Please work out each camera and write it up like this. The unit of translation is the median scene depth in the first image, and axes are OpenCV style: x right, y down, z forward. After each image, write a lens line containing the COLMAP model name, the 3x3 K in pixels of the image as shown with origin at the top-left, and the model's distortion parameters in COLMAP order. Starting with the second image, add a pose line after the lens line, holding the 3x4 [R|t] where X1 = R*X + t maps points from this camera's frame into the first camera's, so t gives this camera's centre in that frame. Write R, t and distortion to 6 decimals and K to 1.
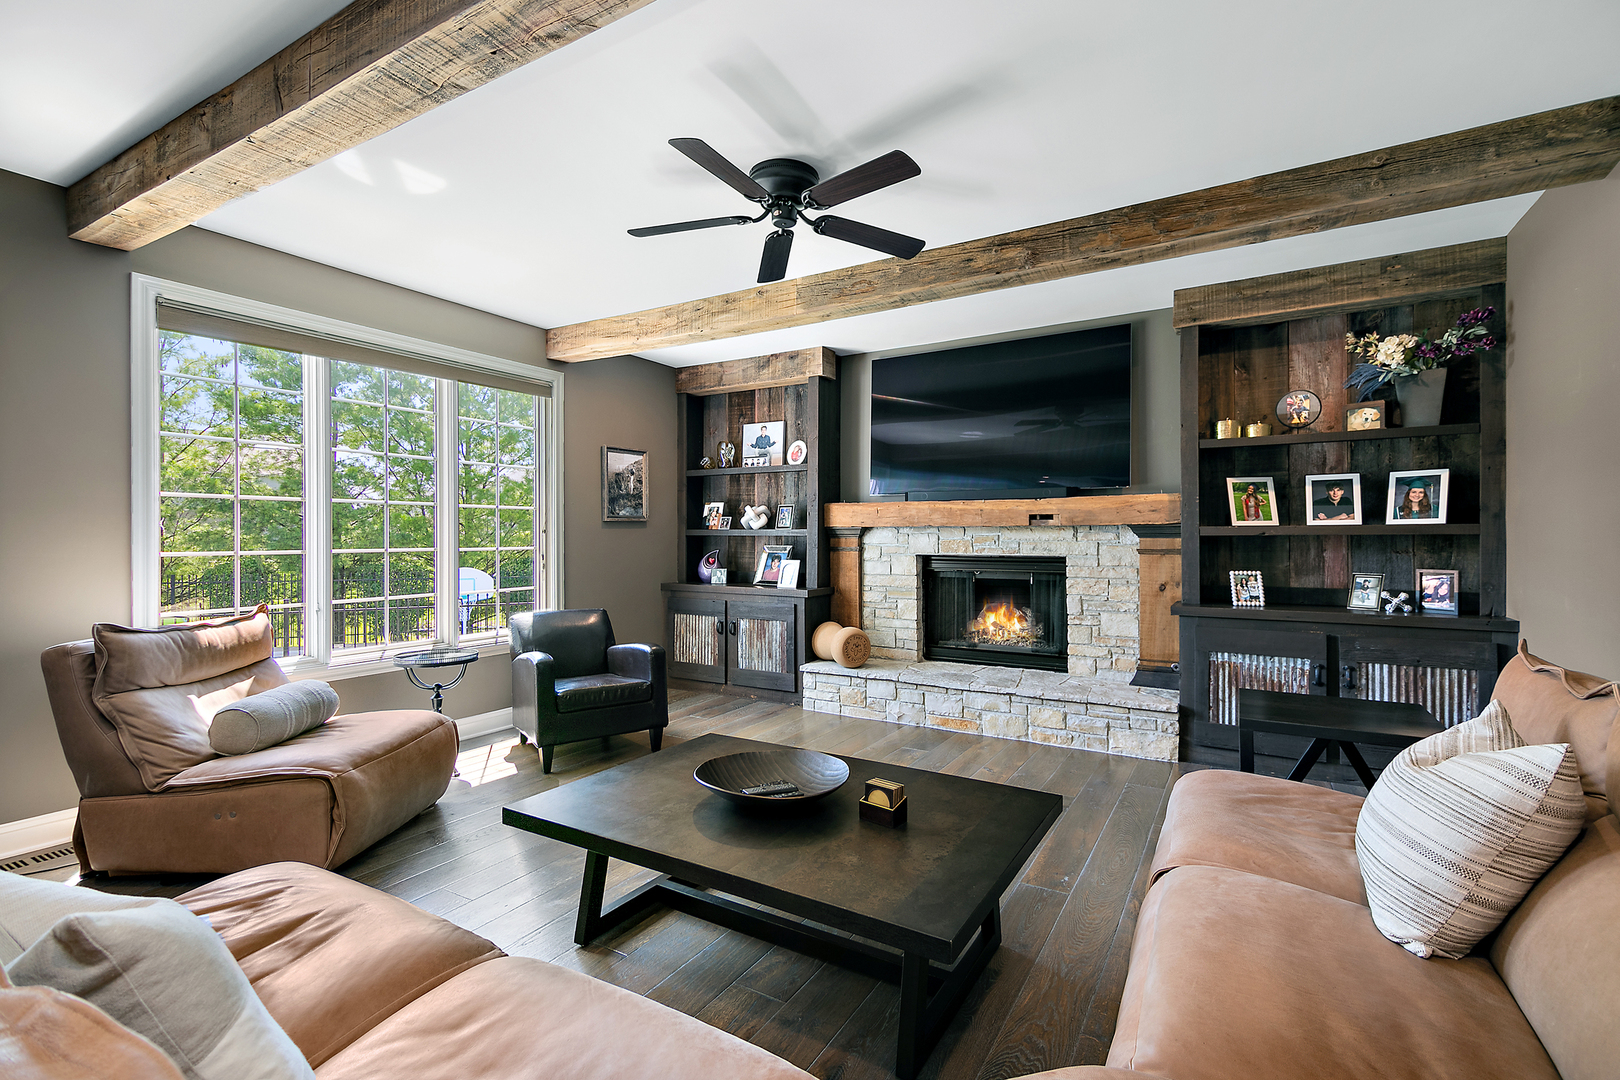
lens RADIAL K [[736.7, 0, 808.9], [0, 736.7, 533.2], [0, 0, 1]] dist [0.004308, 0.000177]
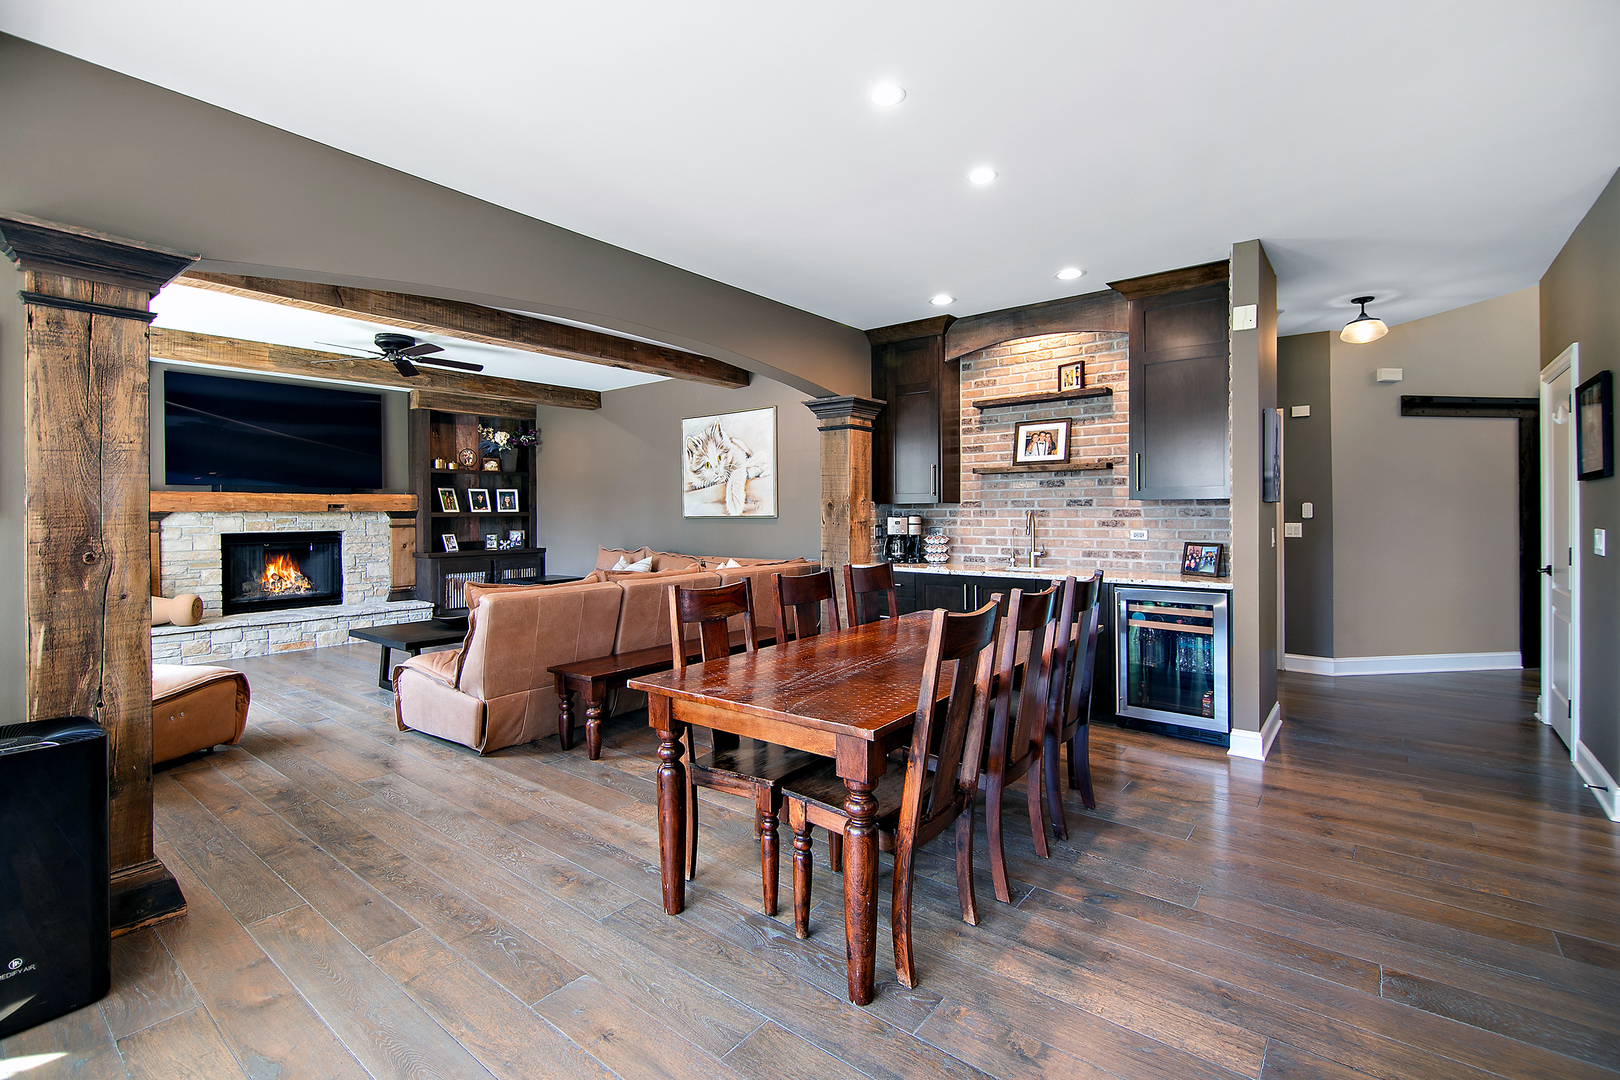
lens RADIAL K [[736.7, 0, 789.4], [0, 736.7, 514.6], [0, 0, 1]] dist [0.004308, 0.000177]
pose [[0.134866, -0.002353, 0.990861, -1.288409], [0.002041, 0.999996, 0.002097, -0.005915], [-0.990862, 0.001739, 0.134871, -0.207600]]
